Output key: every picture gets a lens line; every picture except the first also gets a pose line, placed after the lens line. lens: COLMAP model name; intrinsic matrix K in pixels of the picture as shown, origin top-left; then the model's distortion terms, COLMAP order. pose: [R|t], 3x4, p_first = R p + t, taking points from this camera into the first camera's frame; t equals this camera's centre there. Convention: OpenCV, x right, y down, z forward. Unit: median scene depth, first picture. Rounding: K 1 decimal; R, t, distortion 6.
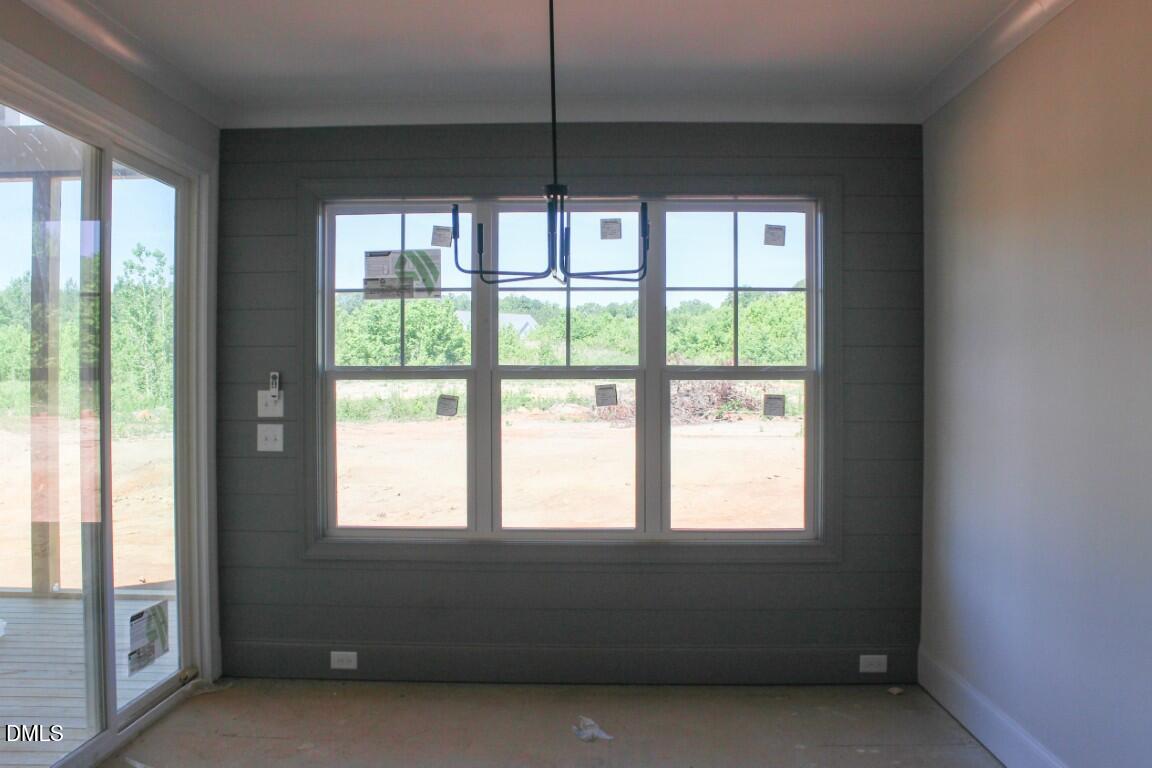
lens RADIAL K [[1022.1, 0, 576.0], [0, 1022.1, 384.0], [0, 0, 1]] dist [-0.207365, 0.005051]
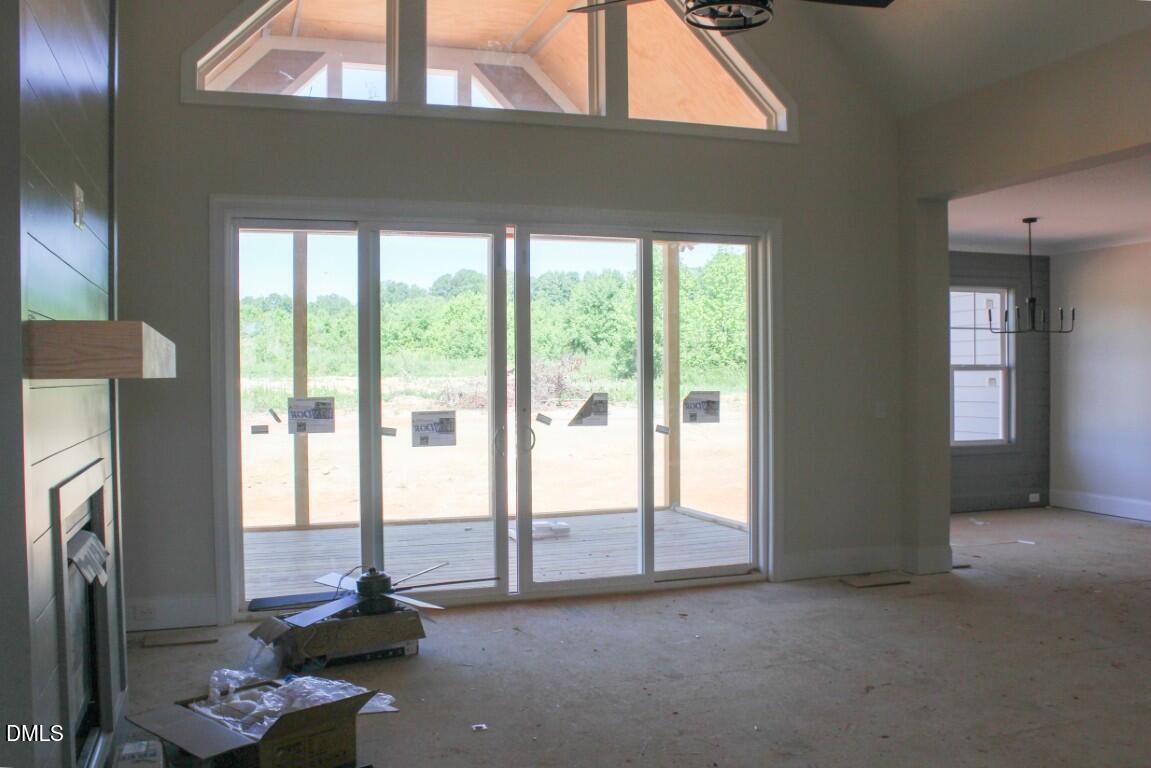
lens RADIAL K [[1021.3, 0, 575.5], [0, 1021.3, 384.0], [0, 0, 1]] dist [-0.207365, 0.005051]
pose [[0.938155, -0.011937, 0.346009, -0.335577], [0.010095, 0.999924, 0.007124, 0.000124], [-0.346067, -0.003190, 0.938204, -0.164337]]
